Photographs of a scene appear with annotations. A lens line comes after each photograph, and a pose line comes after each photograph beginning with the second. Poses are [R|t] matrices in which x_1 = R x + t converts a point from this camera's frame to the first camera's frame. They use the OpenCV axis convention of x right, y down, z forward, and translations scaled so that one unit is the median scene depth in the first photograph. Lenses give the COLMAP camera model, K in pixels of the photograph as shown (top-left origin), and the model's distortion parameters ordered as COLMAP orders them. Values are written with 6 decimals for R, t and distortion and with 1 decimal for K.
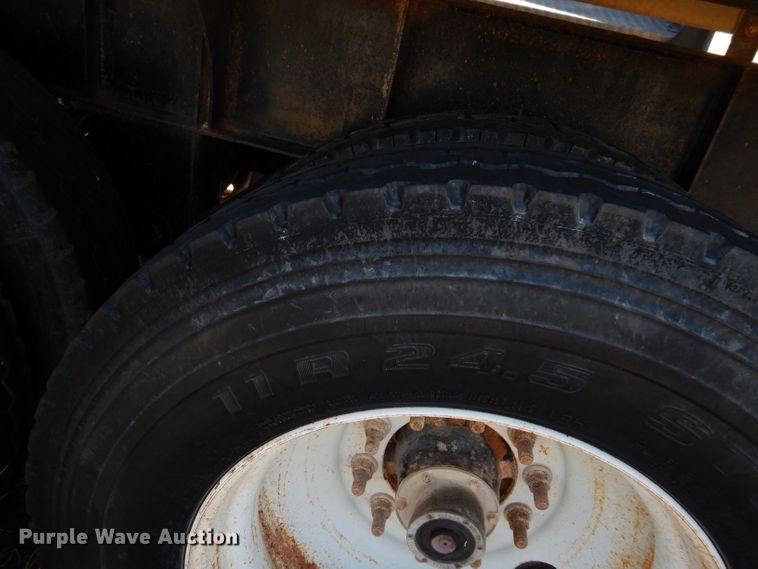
lens RADIAL K [[553.4, 0, 380.7], [0, 553.4, 280.8], [0, 0, 1]] dist [0.027302, -0.010440]
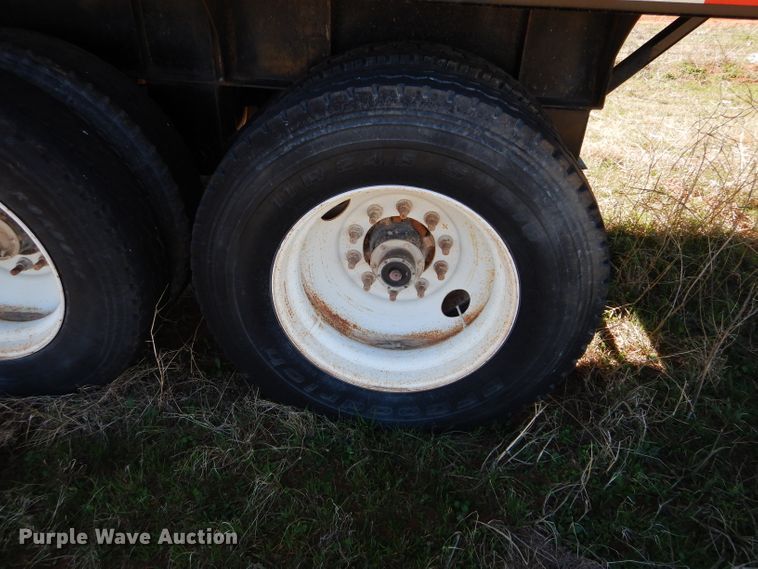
lens RADIAL K [[553.4, 0, 382.3], [0, 553.4, 286.1], [0, 0, 1]] dist [0.027302, -0.010440]
pose [[0.984130, -0.174905, -0.029929, 0.176822], [0.177417, 0.972978, 0.147772, 0.309768], [0.003274, -0.150737, 0.988568, -1.442956]]
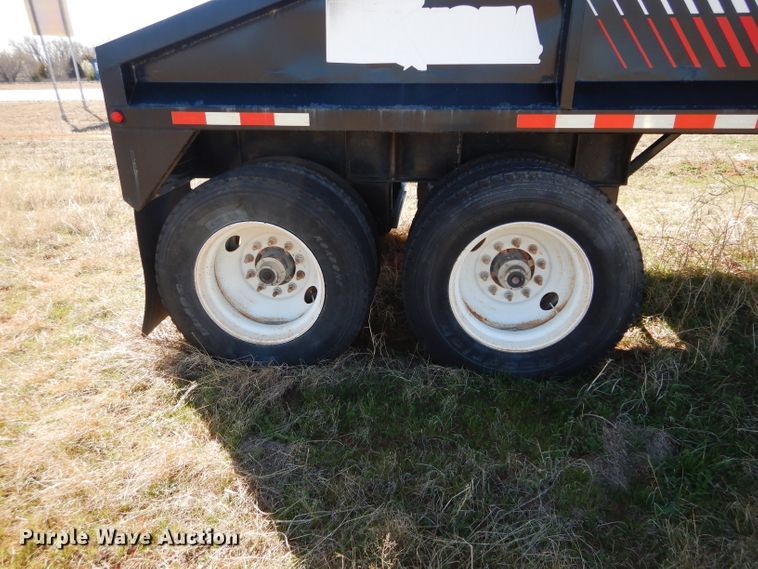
lens RADIAL K [[553.4, 0, 386.1], [0, 553.4, 284.3], [0, 0, 1]] dist [0.027302, -0.010440]
pose [[0.976713, -0.213108, -0.024854, -0.865633], [0.211774, 0.976157, -0.047633, 0.730921], [0.034412, 0.041260, 0.998556, -3.582790]]
